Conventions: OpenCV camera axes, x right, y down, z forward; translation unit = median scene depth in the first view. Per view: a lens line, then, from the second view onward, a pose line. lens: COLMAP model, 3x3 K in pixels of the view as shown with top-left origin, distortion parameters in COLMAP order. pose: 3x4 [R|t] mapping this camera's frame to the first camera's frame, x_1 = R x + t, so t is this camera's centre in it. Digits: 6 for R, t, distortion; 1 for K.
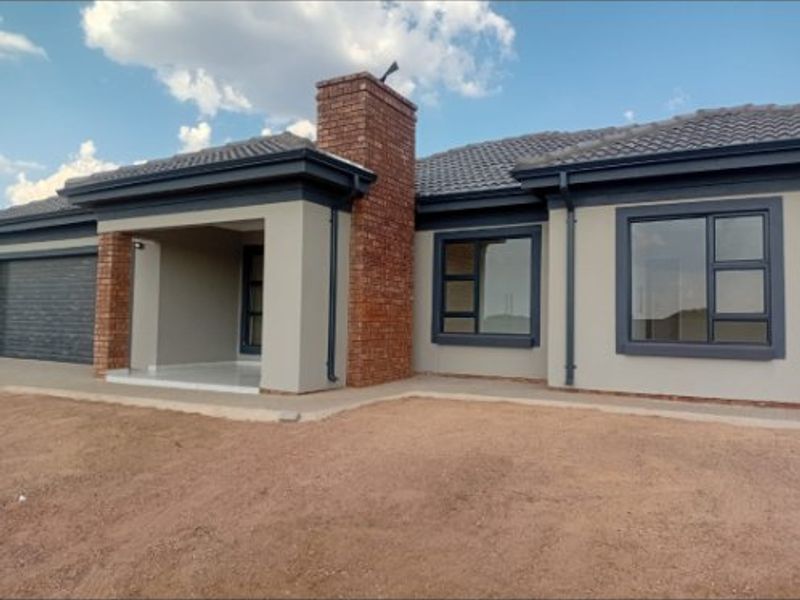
lens RADIAL K [[631.1, 0, 416.7], [0, 631.1, 296.7], [0, 0, 1]] dist [-0.003823, -0.002678]
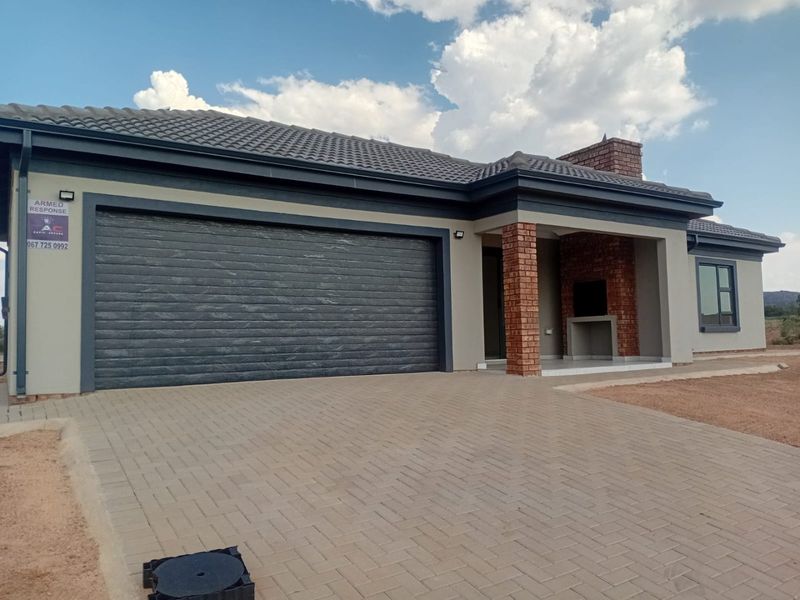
lens RADIAL K [[615.0, 0, 400.0], [0, 615.0, 300.0], [0, 0, 1]] dist [0.092257, -0.165625]
pose [[0.457912, 0.032375, 0.888408, -1.413974], [-0.008484, 0.999450, -0.032049, 0.047577], [-0.888957, 0.007139, 0.457935, 0.742099]]
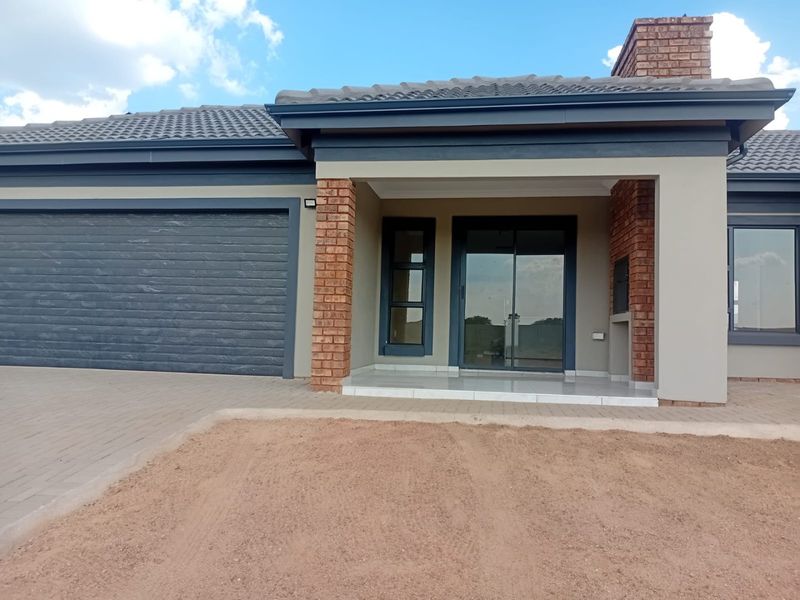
lens RADIAL K [[623.3, 0, 400.0], [0, 623.3, 300.0], [0, 0, 1]] dist [0.085179, -0.172775]
pose [[0.926454, 0.030511, 0.375169, -0.678327], [-0.028182, 0.999534, -0.011694, 0.036674], [-0.375351, 0.000261, 0.926883, 0.340798]]
